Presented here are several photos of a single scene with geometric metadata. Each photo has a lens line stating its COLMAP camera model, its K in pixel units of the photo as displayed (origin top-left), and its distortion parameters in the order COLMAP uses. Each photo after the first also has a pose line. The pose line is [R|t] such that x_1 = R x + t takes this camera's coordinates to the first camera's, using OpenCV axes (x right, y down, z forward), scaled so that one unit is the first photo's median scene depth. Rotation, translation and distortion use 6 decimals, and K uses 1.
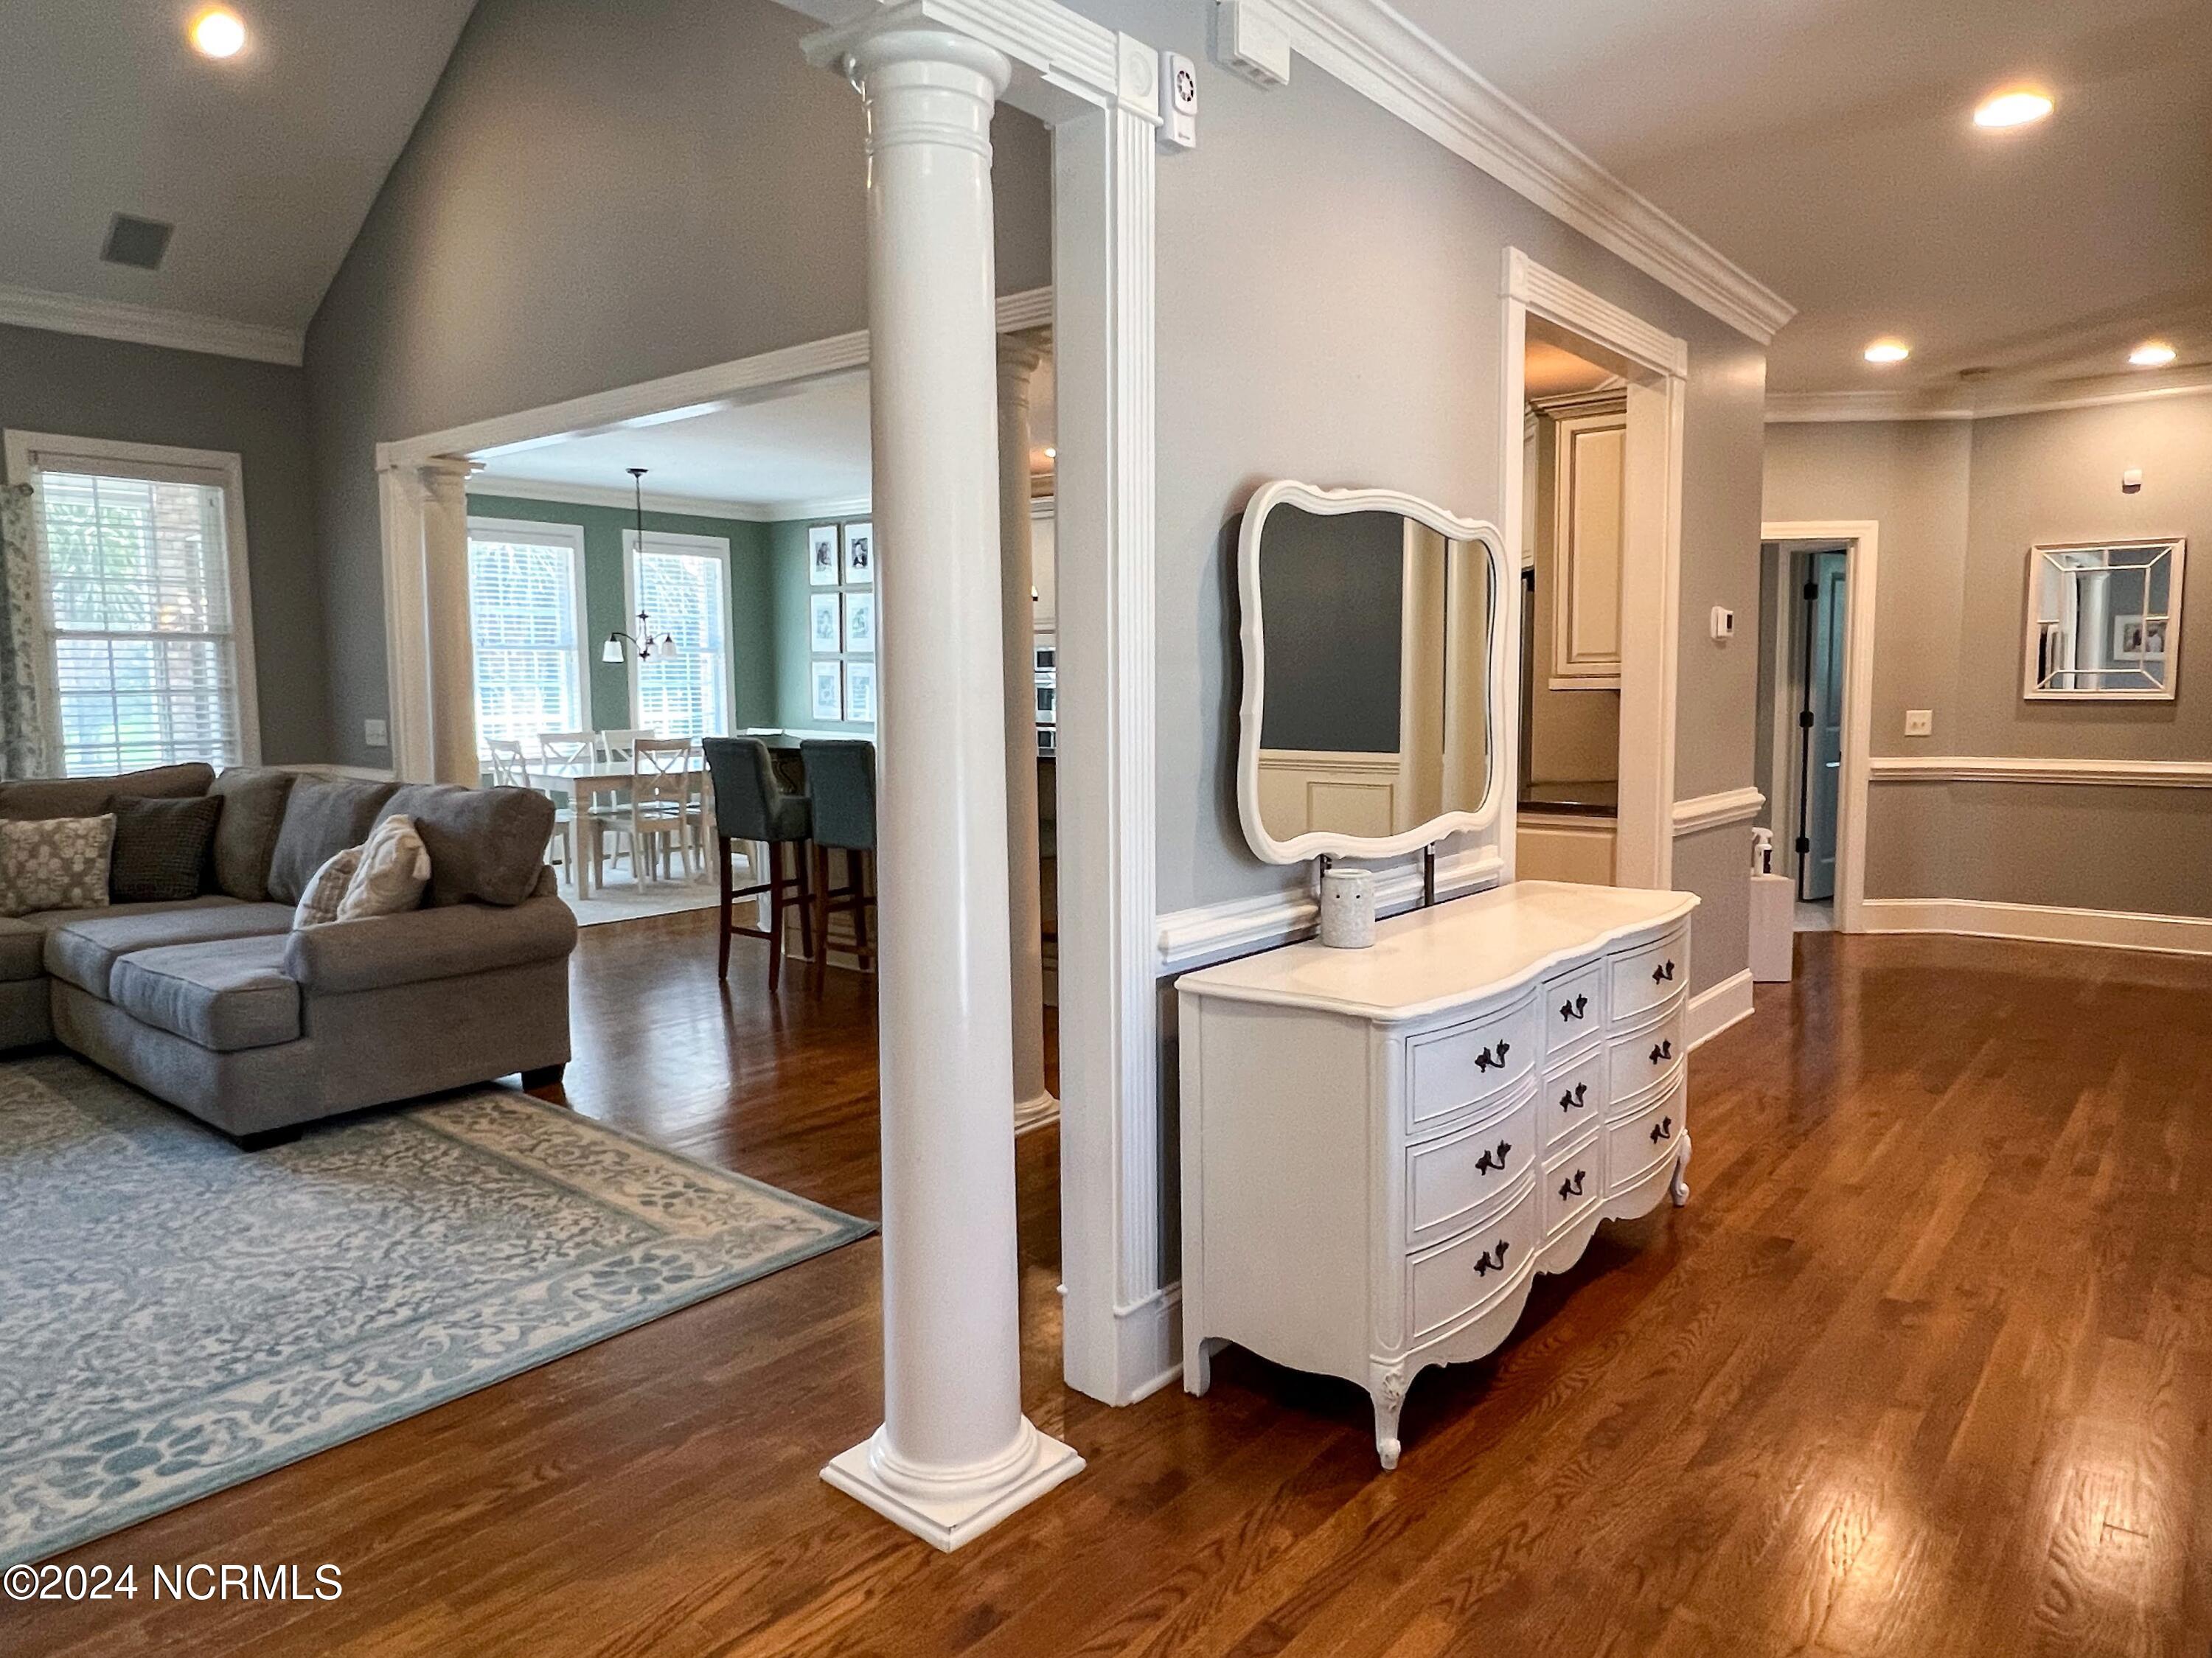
lens RADIAL K [[1403.2, 0, 1099.0], [0, 1403.2, 815.2], [0, 0, 1]] dist [-0.006101, 0.003817]
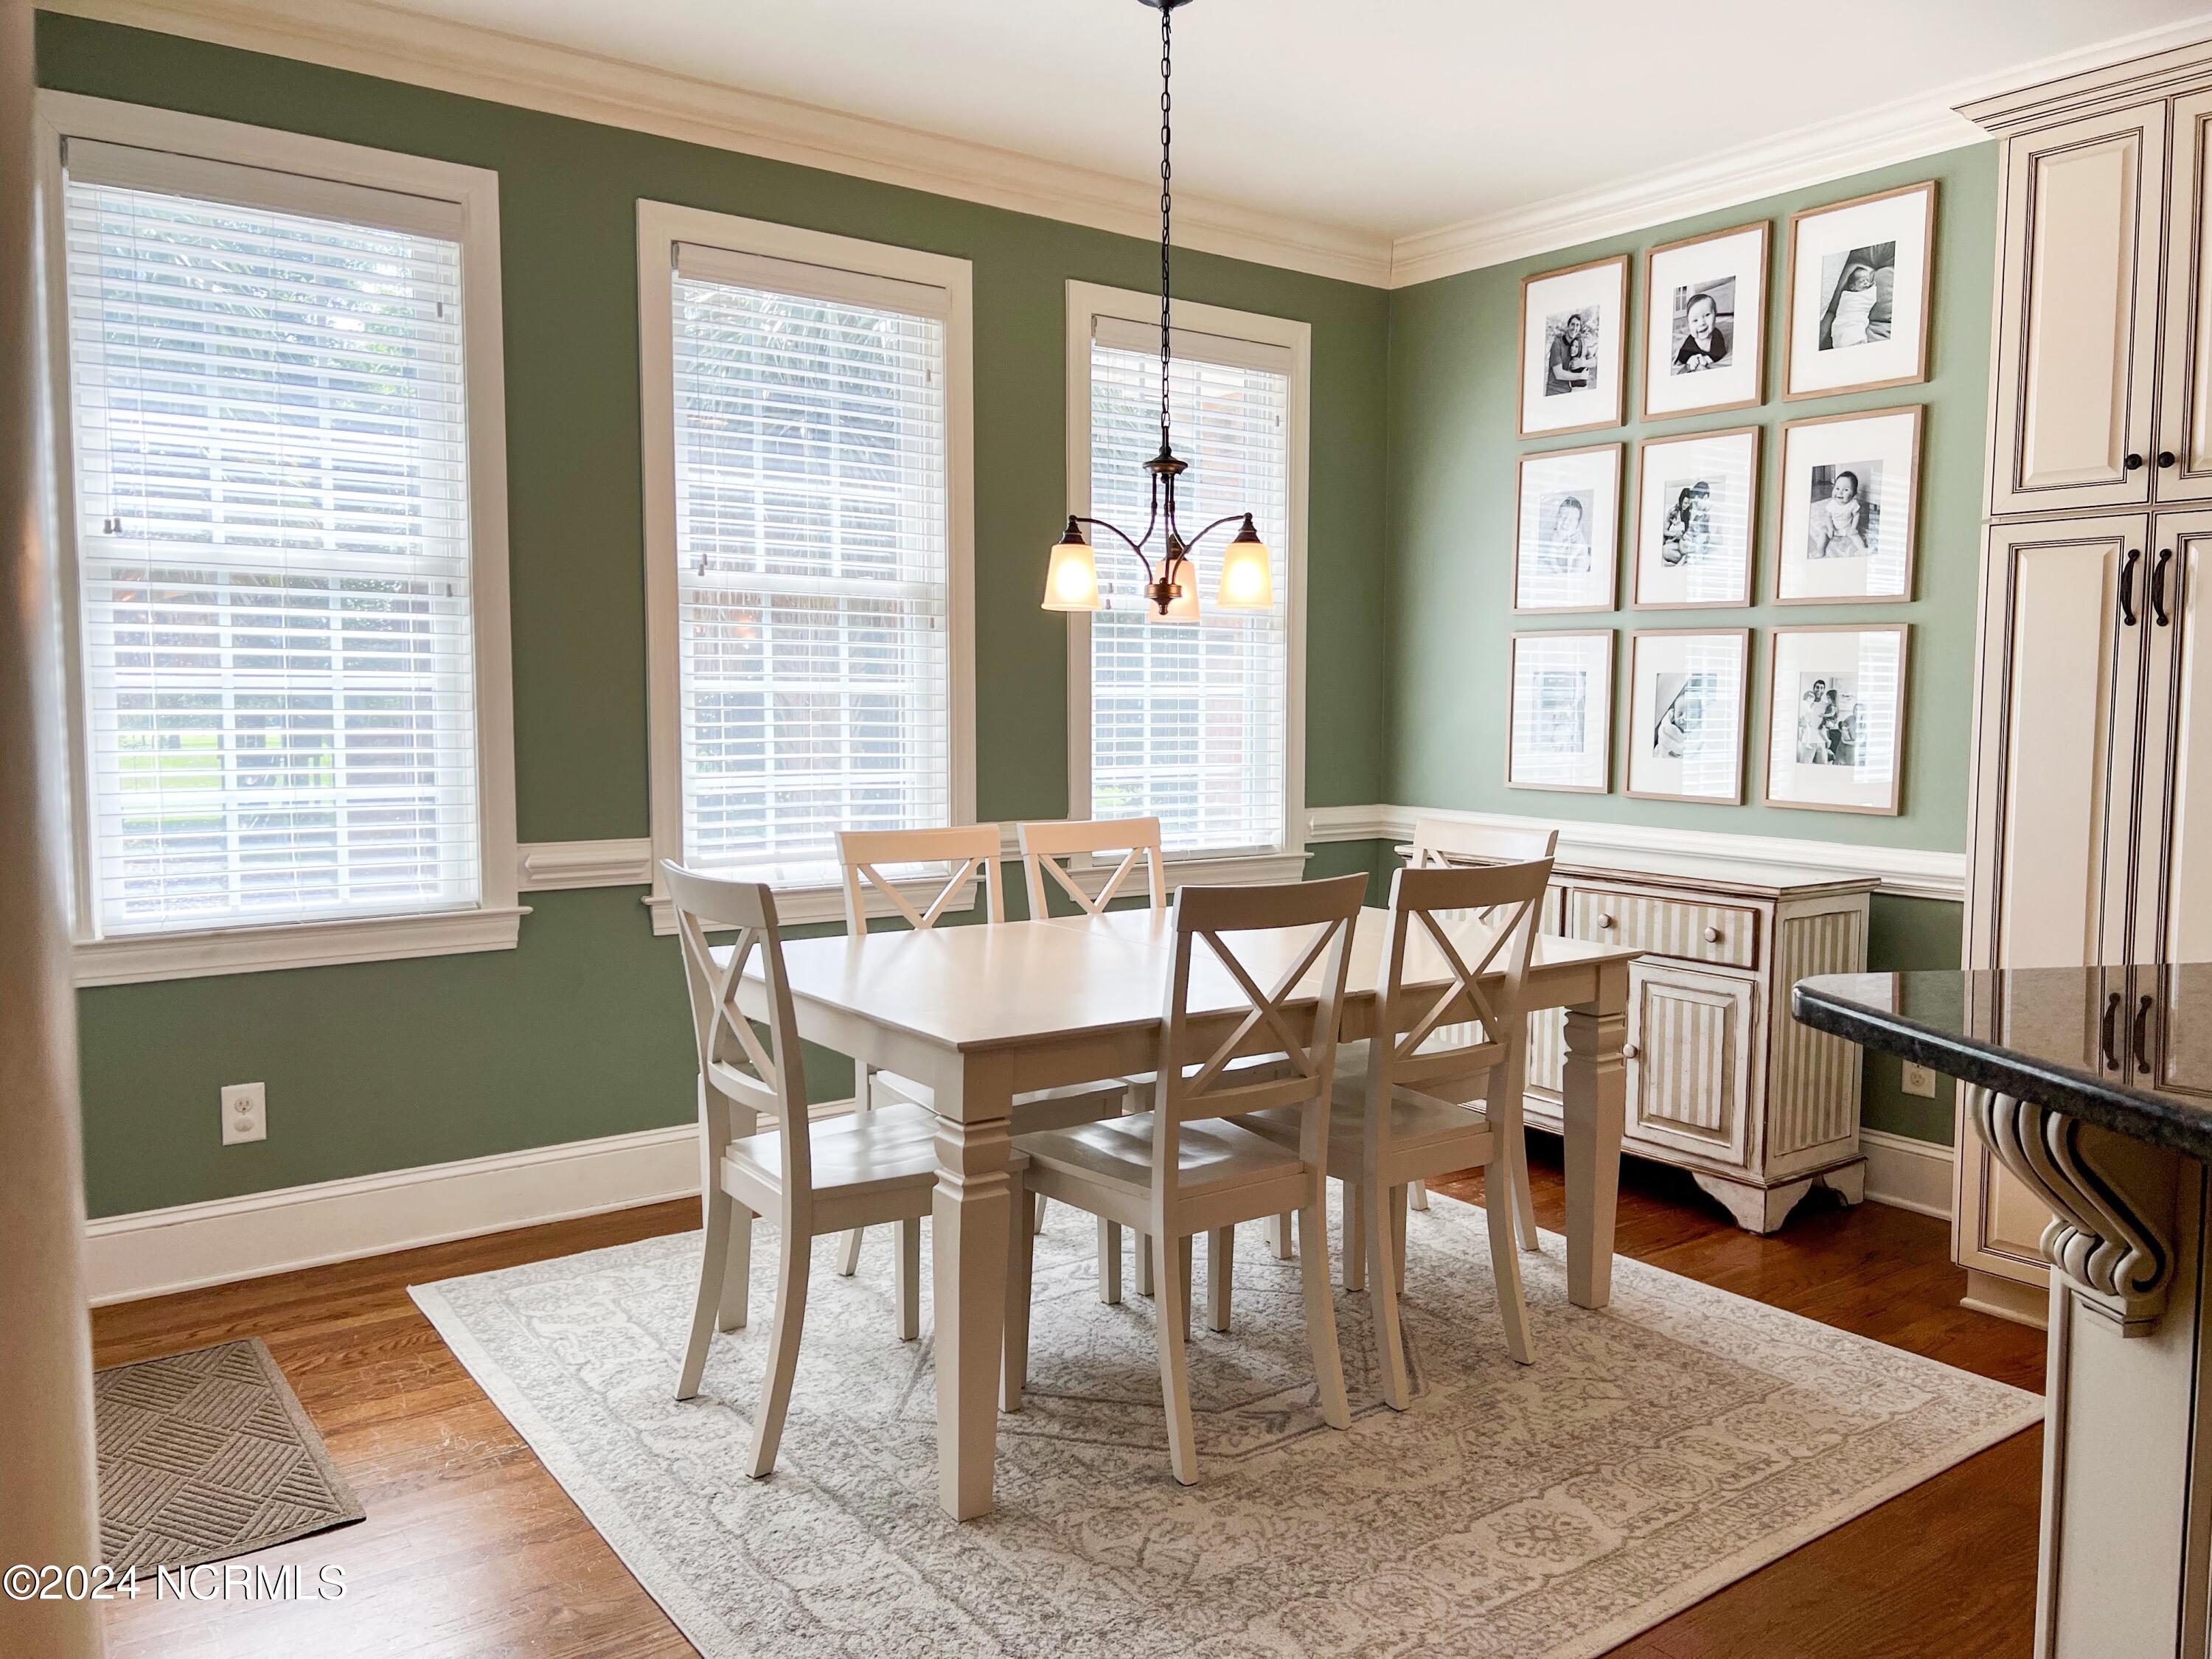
lens RADIAL K [[1653.7, 0, 1089.2], [0, 1653.7, 827.0], [0, 0, 1]] dist [0.061212, -0.074411]
pose [[0.971387, 0.024554, -0.236231, -0.357883], [-0.030067, 0.999352, -0.019764, -0.076420], [0.235593, 0.026301, 0.971496, 0.908068]]
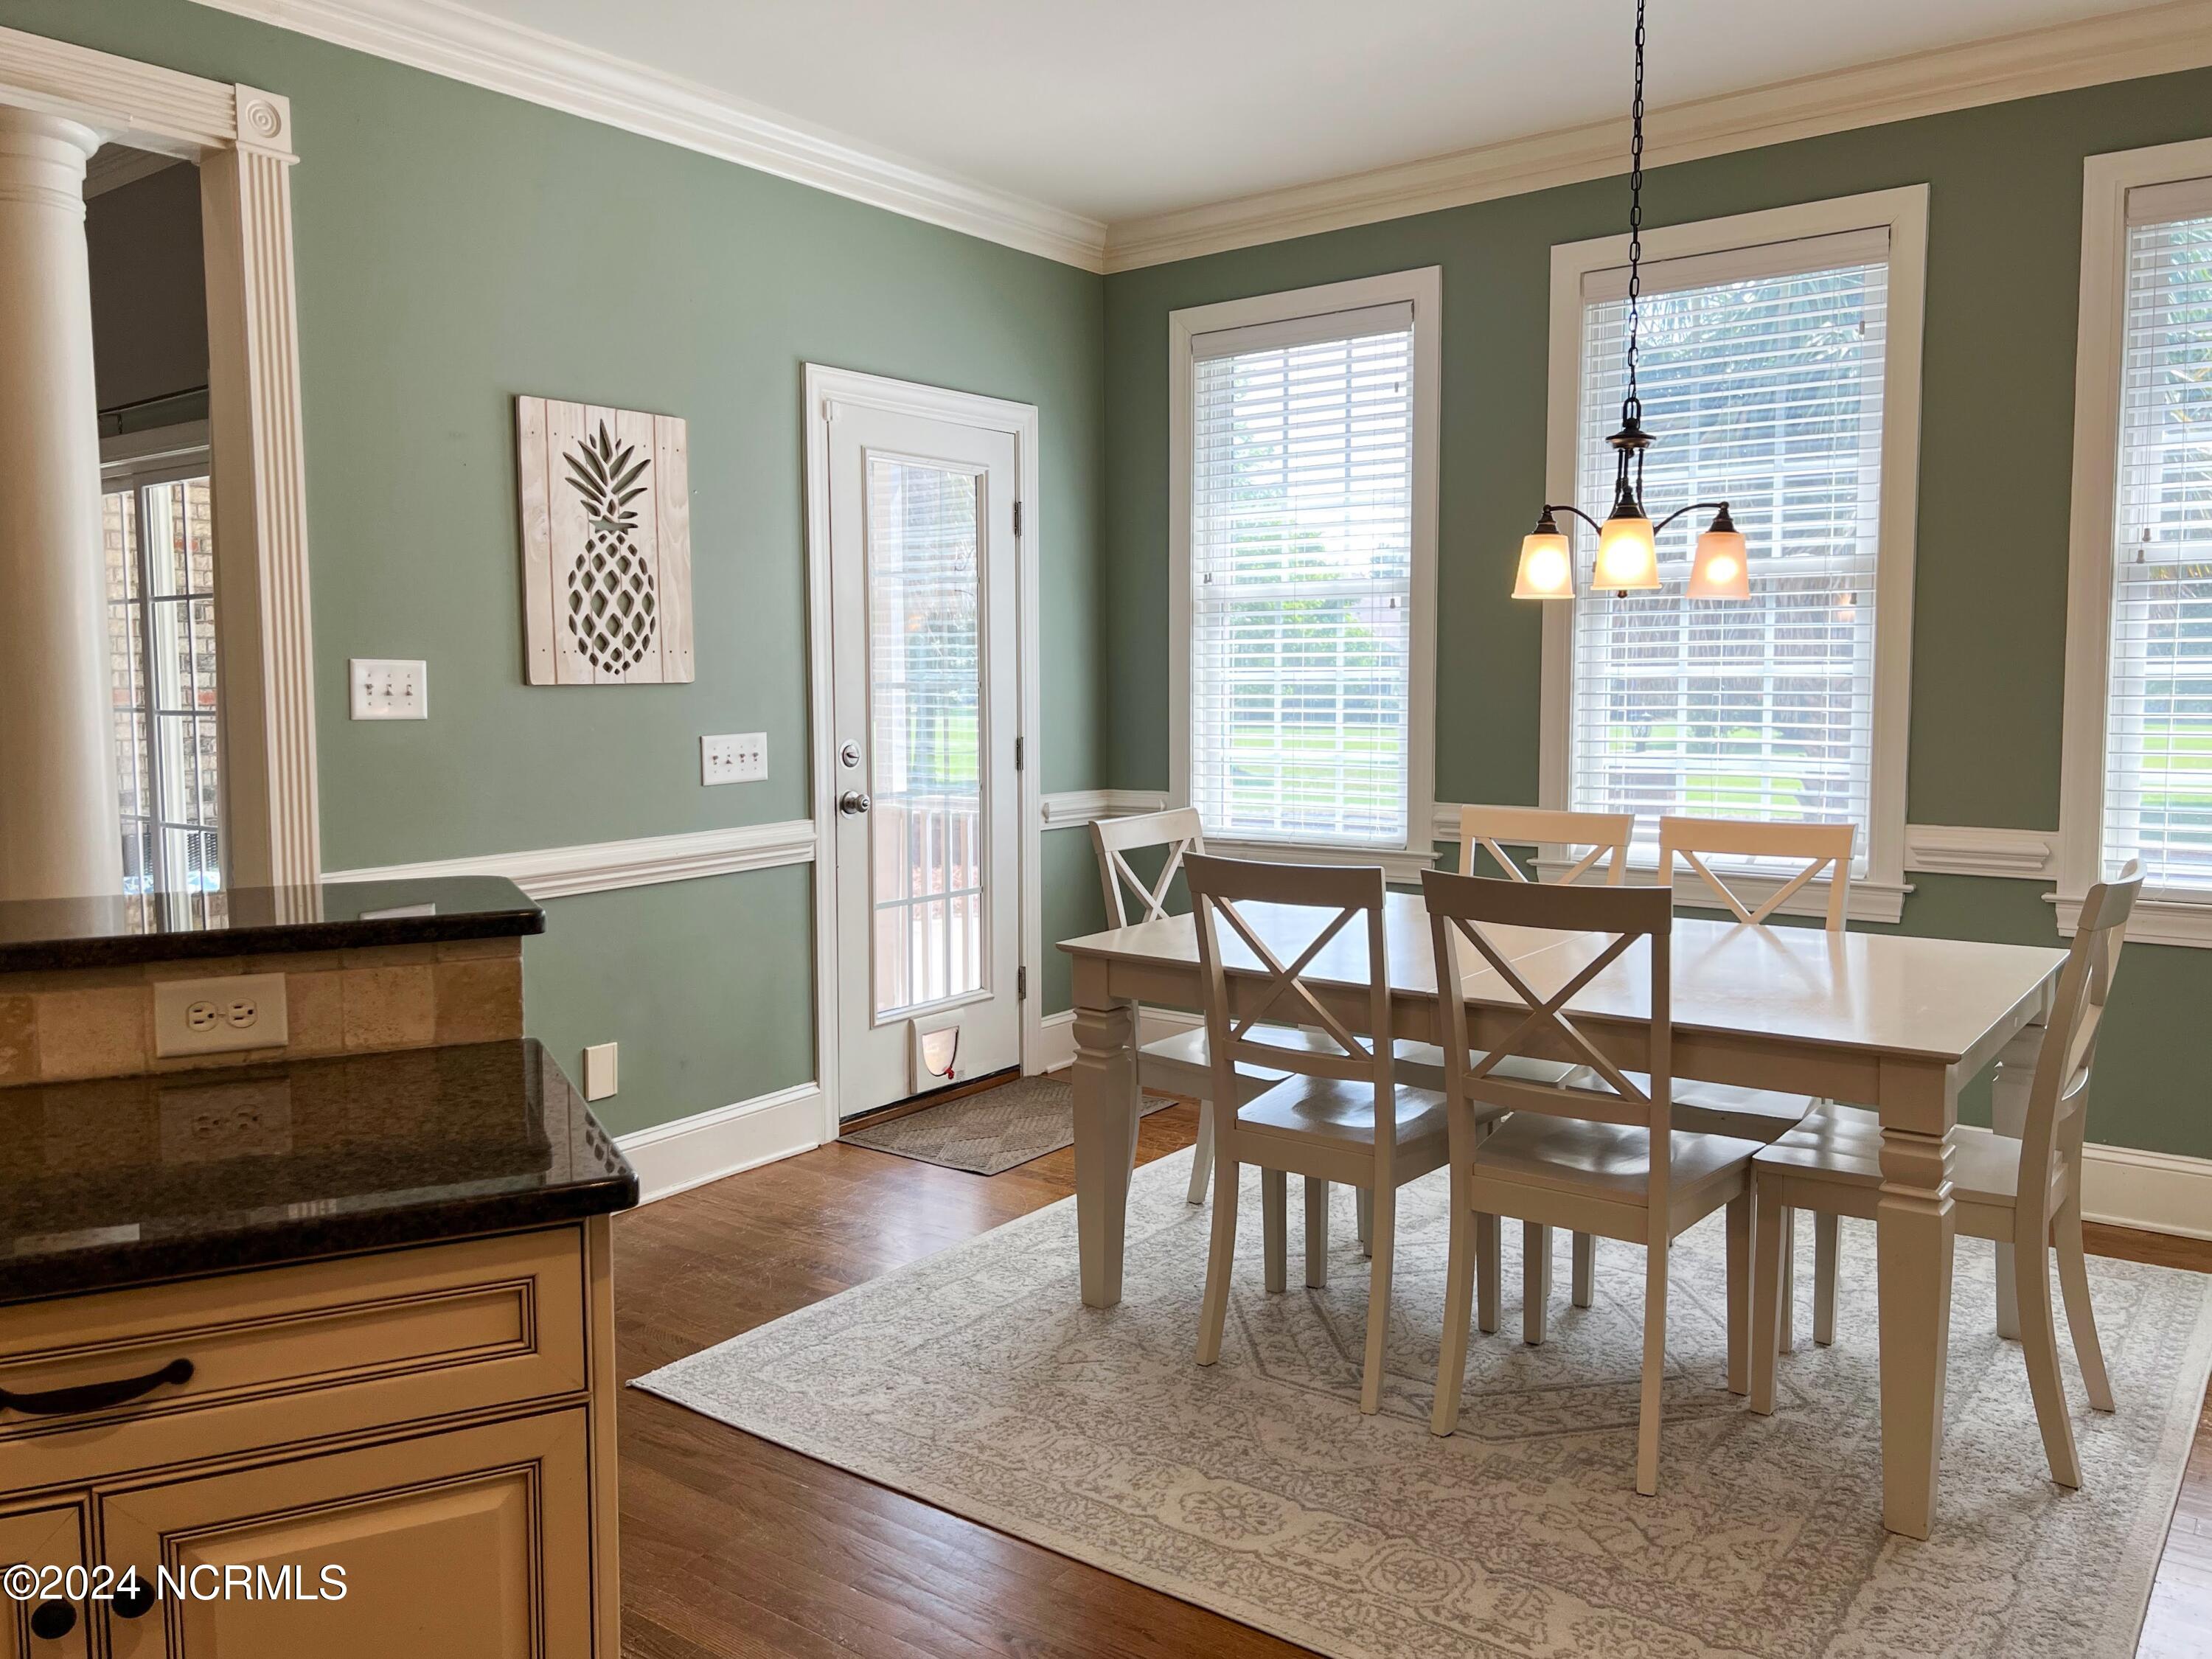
lens RADIAL K [[1653.7, 0, 1098.4], [0, 1653.7, 826.0], [0, 0, 1]] dist [0.061212, -0.074411]
pose [[0.057765, 0.093008, -0.993988, 0.030691], [-0.091950, 0.991914, 0.087471, -0.116296], [0.994087, 0.086344, 0.065850, 1.239986]]
